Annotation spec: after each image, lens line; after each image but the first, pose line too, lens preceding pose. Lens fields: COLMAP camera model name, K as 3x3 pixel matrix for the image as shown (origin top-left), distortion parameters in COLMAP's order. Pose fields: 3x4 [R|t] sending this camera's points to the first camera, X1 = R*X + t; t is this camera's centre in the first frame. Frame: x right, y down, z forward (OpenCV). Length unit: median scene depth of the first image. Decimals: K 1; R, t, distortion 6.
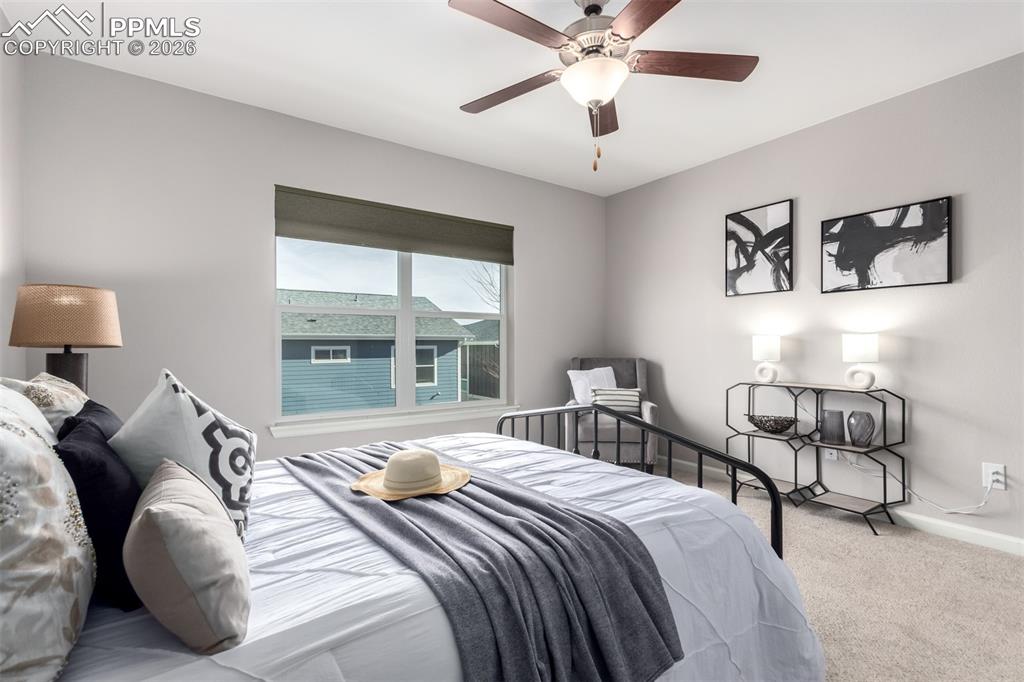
lens RADIAL K [[478.3, 0, 514.7], [0, 478.3, 349.3], [0, 0, 1]] dist [0.004354, 0.000973]
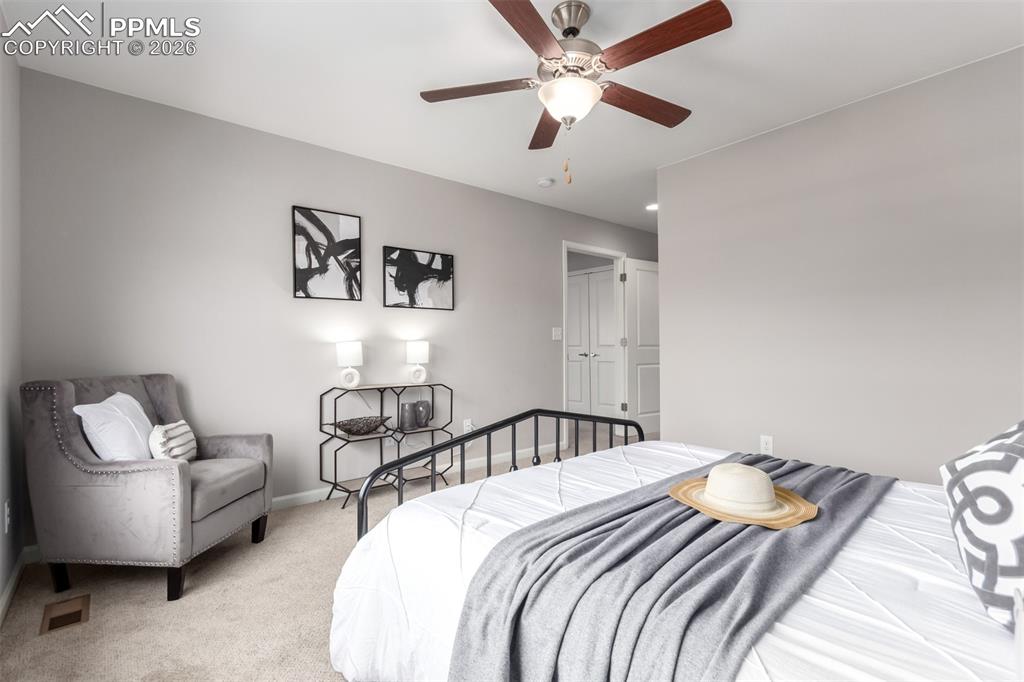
lens RADIAL K [[478.3, 0, 514.7], [0, 478.3, 349.3], [0, 0, 1]] dist [0.004354, 0.000973]
pose [[-0.095113, -0.001049, 0.995466, -0.535664], [0.020949, 0.999776, 0.003055, -0.008708], [-0.995246, 0.021144, -0.095070, 0.758282]]
